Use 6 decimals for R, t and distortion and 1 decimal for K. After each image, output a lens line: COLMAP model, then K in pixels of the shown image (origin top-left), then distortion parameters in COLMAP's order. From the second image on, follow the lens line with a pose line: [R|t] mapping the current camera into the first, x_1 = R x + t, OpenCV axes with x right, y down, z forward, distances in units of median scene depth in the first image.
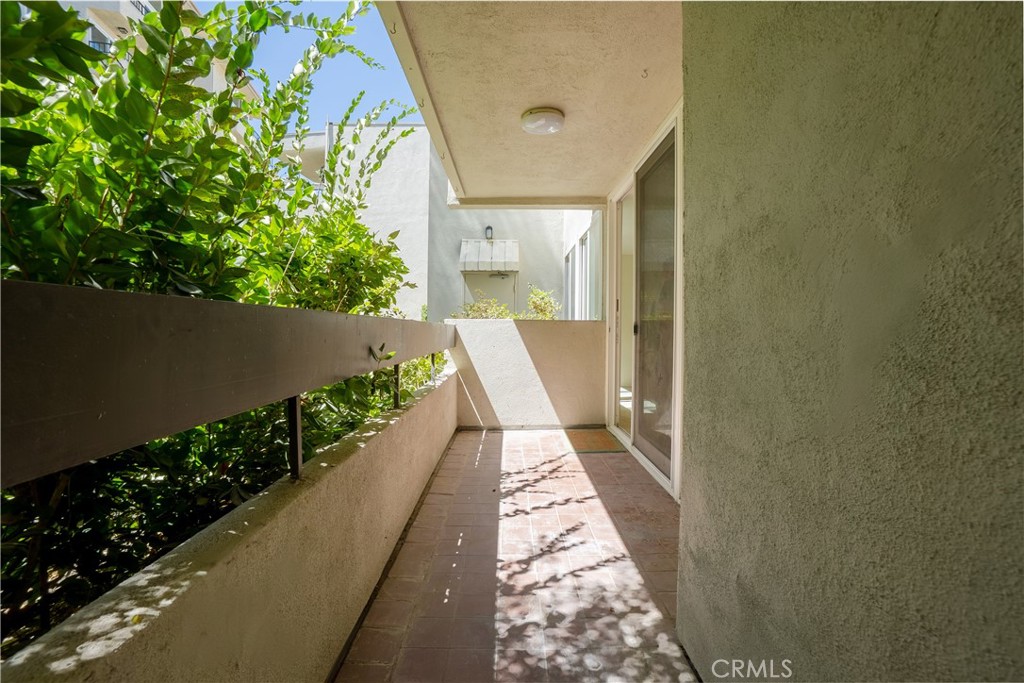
lens RADIAL K [[447.6, 0, 512.9], [0, 447.6, 339.0], [0, 0, 1]] dist [-0.000171, -0.000071]
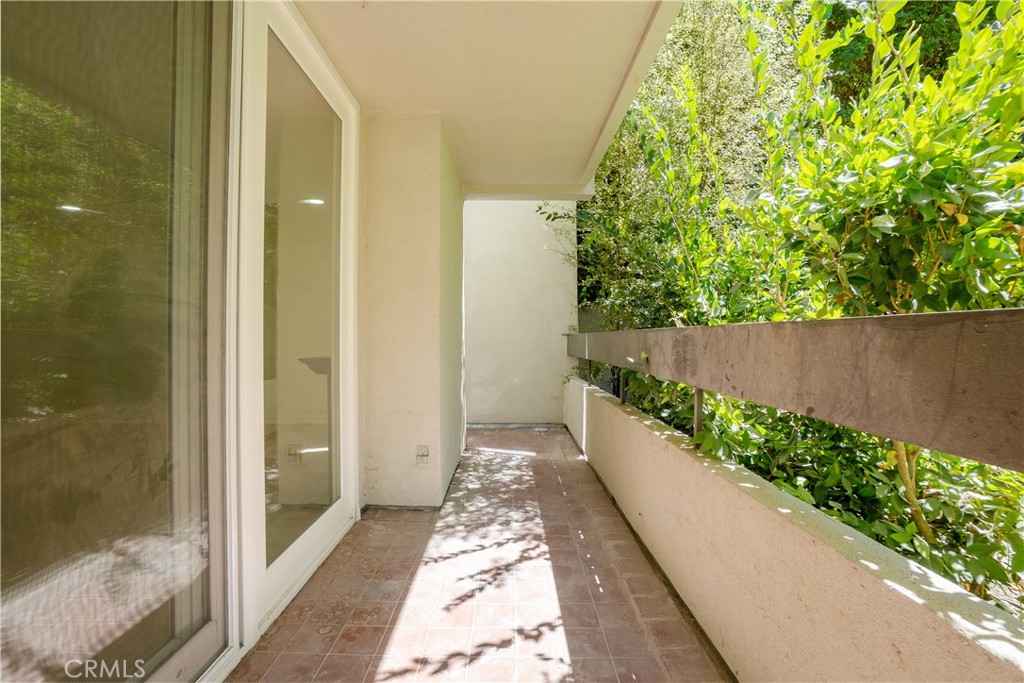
lens RADIAL K [[447.6, 0, 512.0], [0, 447.6, 339.4], [0, 0, 1]] dist [-0.000171, -0.000071]
pose [[-0.999984, -0.005277, 0.002045, 0.056509], [-0.005208, 0.999459, 0.032475, -0.055253], [-0.002216, 0.032464, -0.999470, 2.047326]]
